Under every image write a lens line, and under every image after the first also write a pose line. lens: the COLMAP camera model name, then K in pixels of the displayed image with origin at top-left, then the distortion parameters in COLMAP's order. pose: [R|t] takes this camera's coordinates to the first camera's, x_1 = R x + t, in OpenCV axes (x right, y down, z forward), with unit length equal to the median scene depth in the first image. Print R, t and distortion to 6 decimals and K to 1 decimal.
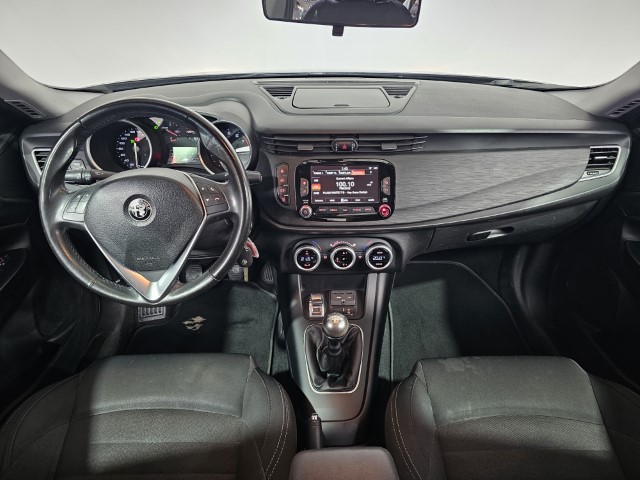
lens RADIAL K [[434.0, 0, 320.8], [0, 434.0, 242.1], [0, 0, 1]] dist [0.045336, -0.017185]
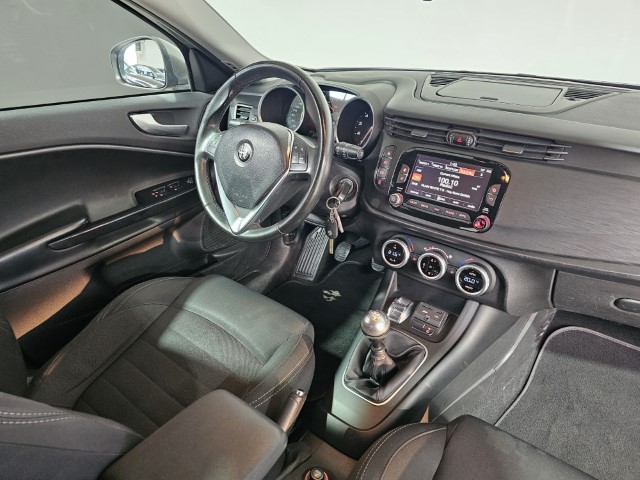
lens RADIAL K [[434.0, 0, 321.8], [0, 434.0, 236.0], [0, 0, 1]] dist [0.045336, -0.017185]
pose [[0.767058, 0.295617, -0.569414, 0.392186], [-0.328428, 0.943343, 0.047322, 0.011566], [0.551142, 0.150713, 0.820688, 0.157187]]
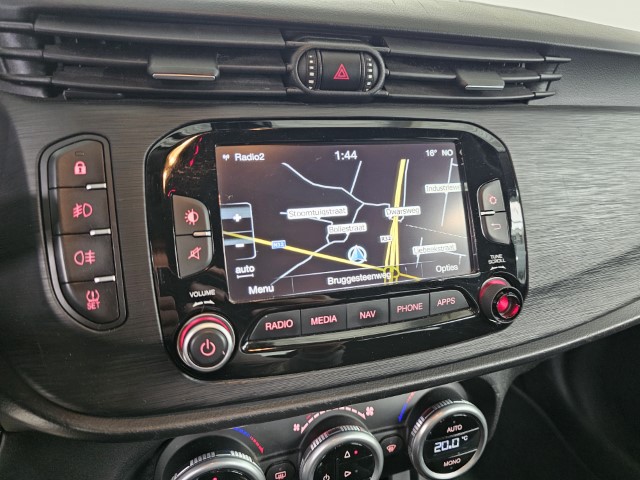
lens RADIAL K [[434.0, 0, 320.0], [0, 434.0, 233.6], [0, 0, 1]] dist [0.045336, -0.017185]
pose [[0.959413, -0.066144, 0.274138, -0.036090], [0.098940, 0.989262, -0.107575, -0.094943], [-0.264079, 0.130332, 0.955655, 0.755042]]
